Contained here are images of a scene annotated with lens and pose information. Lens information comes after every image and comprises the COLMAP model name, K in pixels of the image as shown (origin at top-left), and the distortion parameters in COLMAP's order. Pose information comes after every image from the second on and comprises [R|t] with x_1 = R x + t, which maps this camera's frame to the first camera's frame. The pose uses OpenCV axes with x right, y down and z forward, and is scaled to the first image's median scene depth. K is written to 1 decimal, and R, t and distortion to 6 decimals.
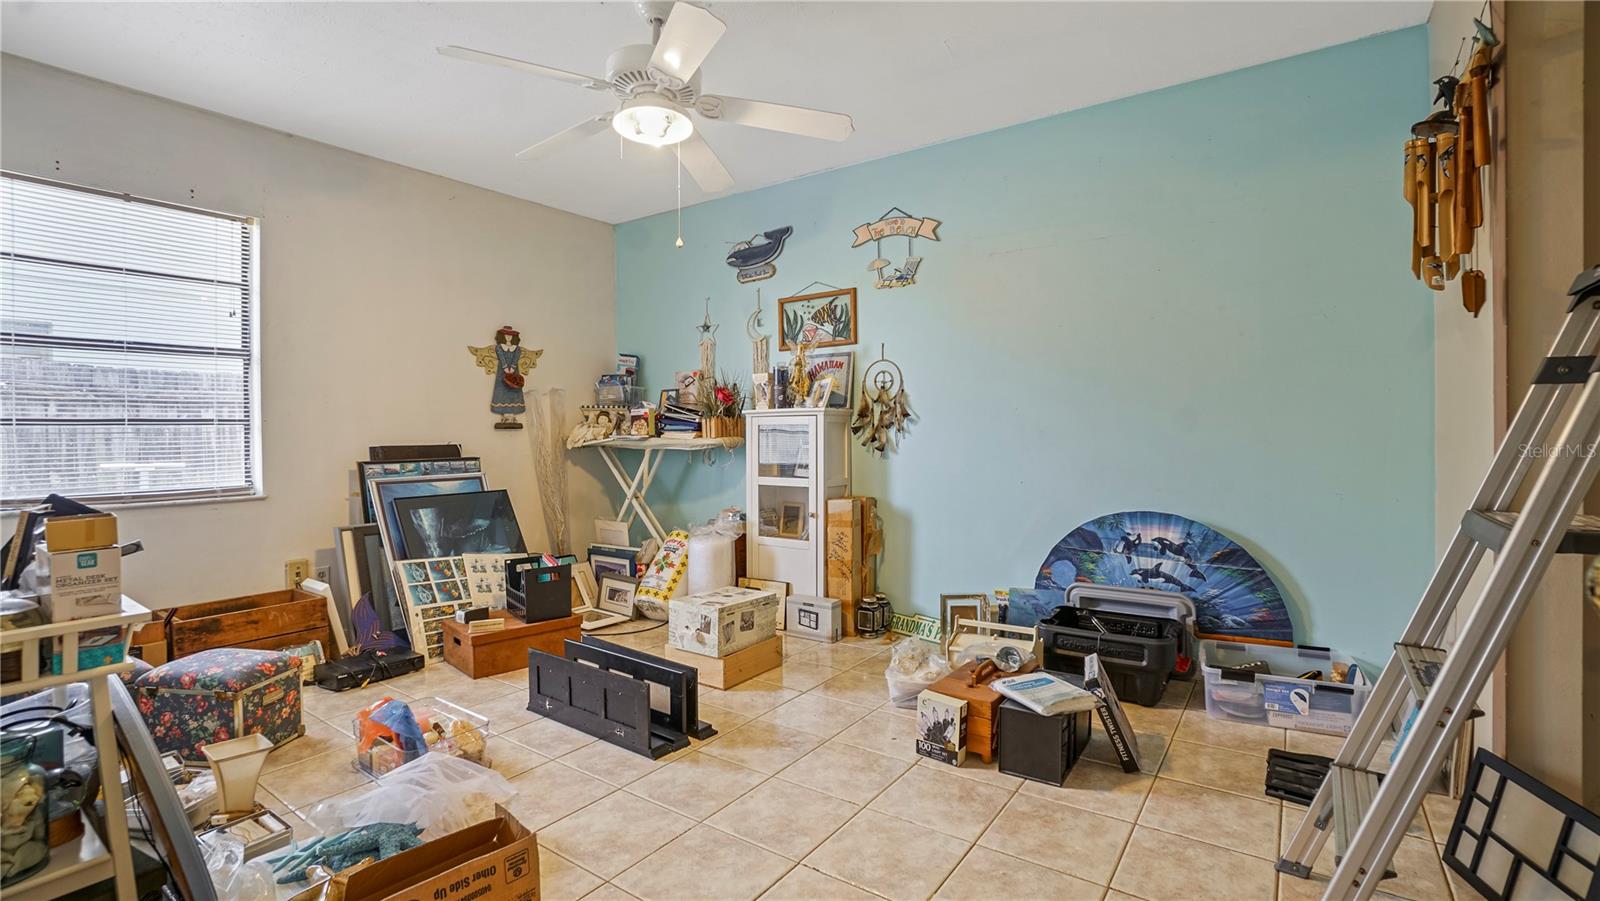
lens RADIAL K [[740.2, 0, 769.4], [0, 740.2, 430.3], [0, 0, 1]] dist [-0.047044, 0.021971]
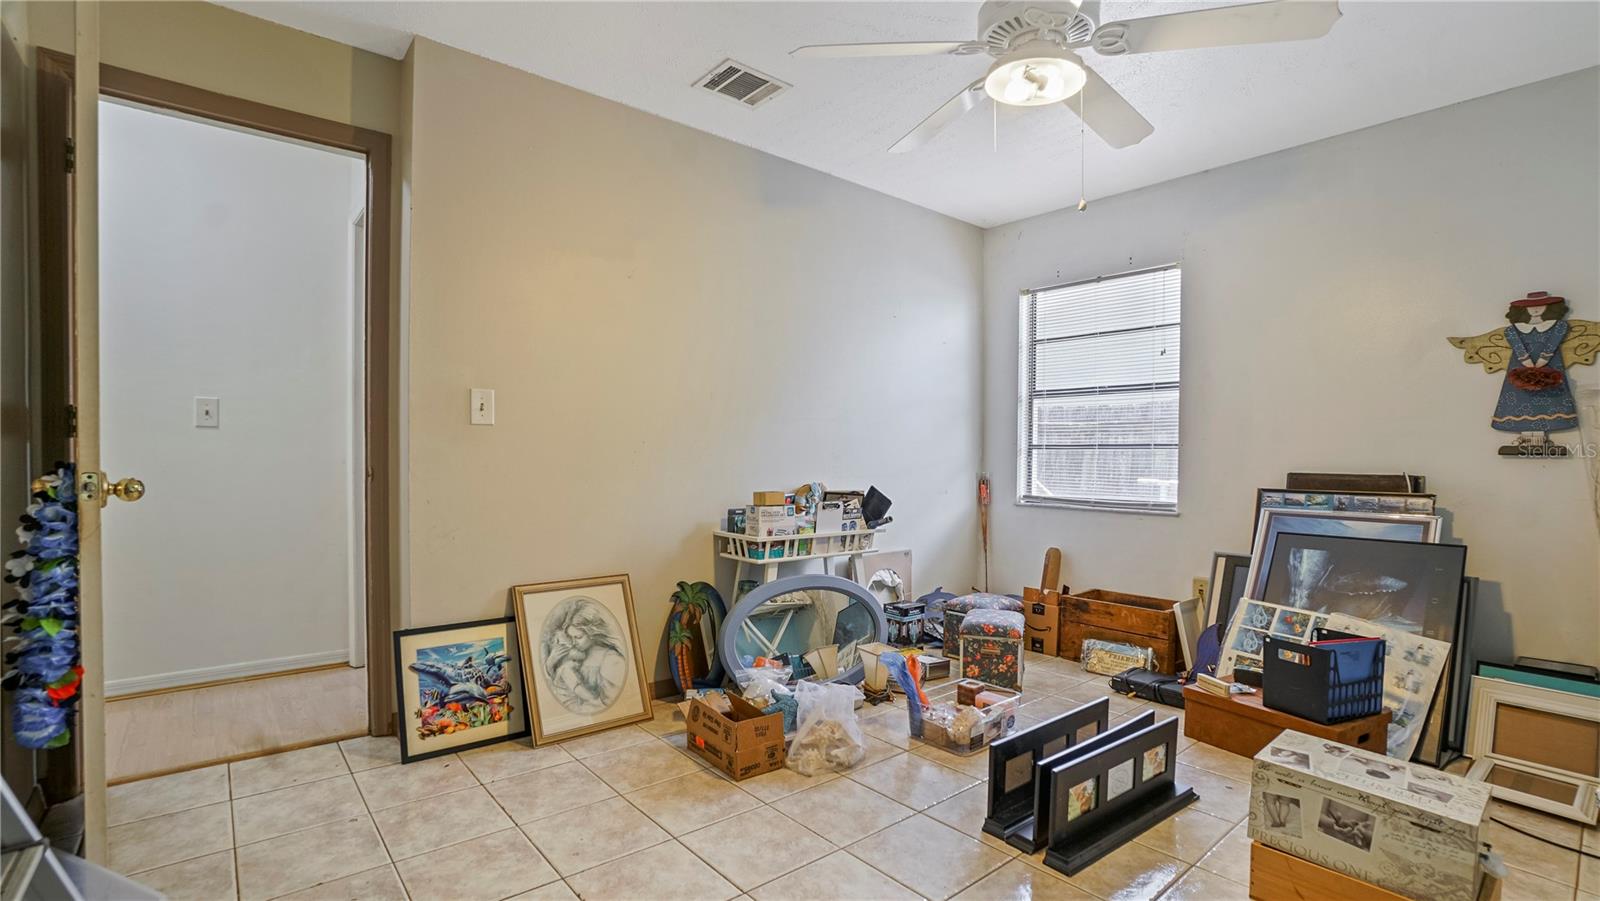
lens RADIAL K [[720.6, 0, 808.2], [0, 720.6, 469.4], [0, 0, 1]] dist [-0.001848, 0.000004]
pose [[-0.191417, 0.023373, -0.981230, 0.424786], [-0.012238, 0.999582, 0.026197, 0.001869], [0.981433, 0.017023, -0.191051, 0.579574]]
